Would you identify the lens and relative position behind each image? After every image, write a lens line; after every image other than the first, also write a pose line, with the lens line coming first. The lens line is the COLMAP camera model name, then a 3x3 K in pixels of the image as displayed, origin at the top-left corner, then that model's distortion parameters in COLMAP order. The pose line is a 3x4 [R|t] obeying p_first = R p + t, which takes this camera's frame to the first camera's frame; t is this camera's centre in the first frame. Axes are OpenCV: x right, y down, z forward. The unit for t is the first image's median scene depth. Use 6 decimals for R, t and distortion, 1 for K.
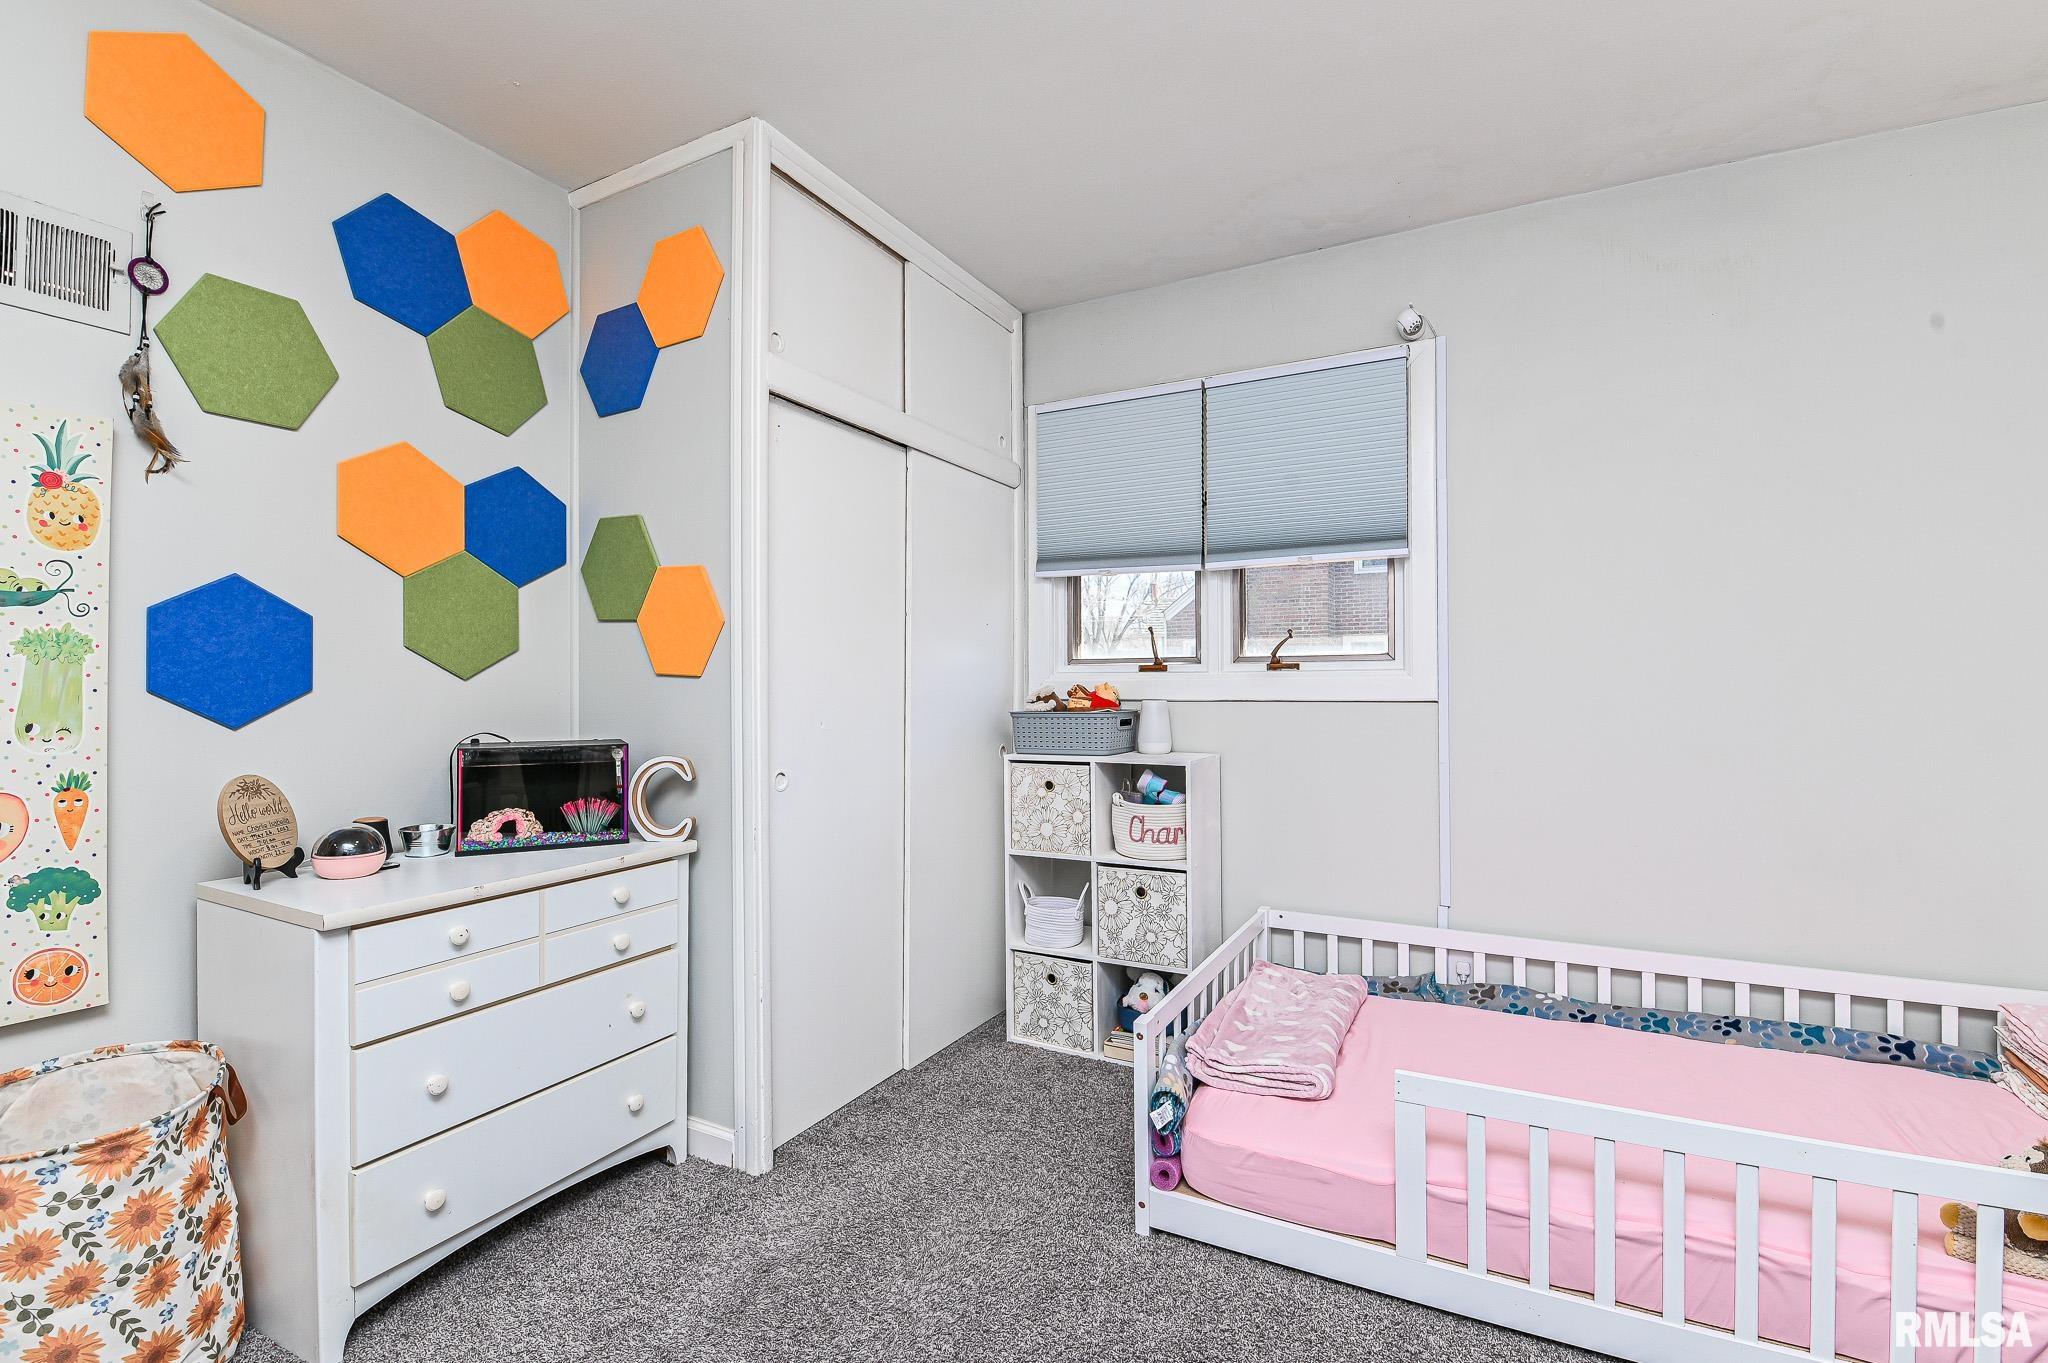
lens RADIAL K [[894.5, 0, 1014.1], [0, 894.5, 697.1], [0, 0, 1]] dist [-0.006573, -0.007795]
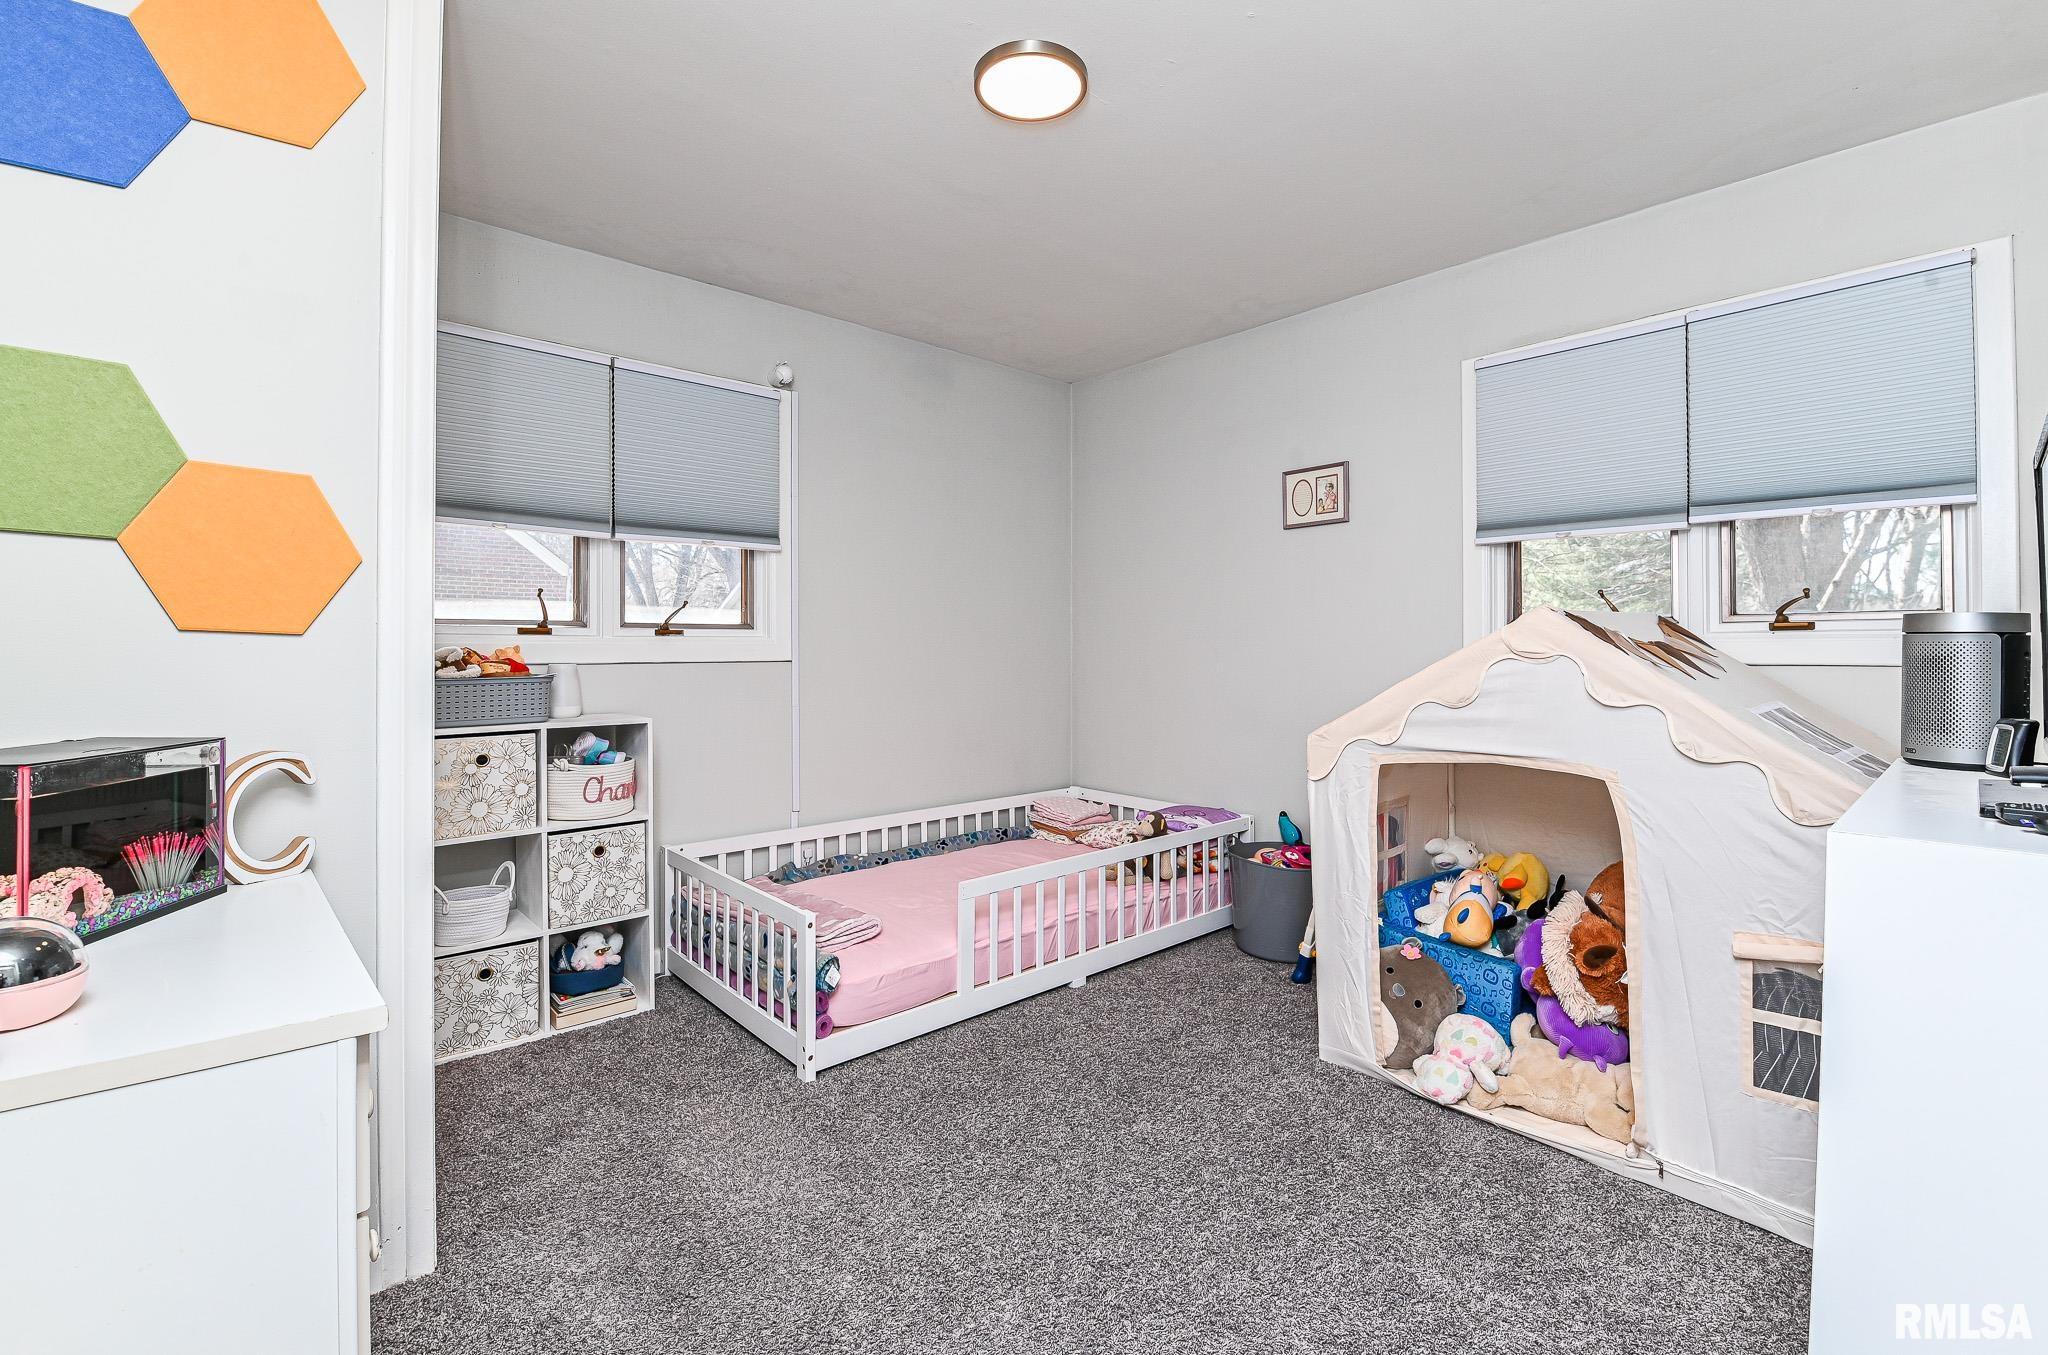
lens RADIAL K [[894.5, 0, 1035.2], [0, 894.5, 671.2], [0, 0, 1]] dist [-0.006573, -0.007795]
pose [[0.341967, -0.020672, 0.939485, -0.633018], [0.010181, 0.999781, 0.018293, -0.001037], [-0.939657, 0.003309, 0.342102, 0.179038]]
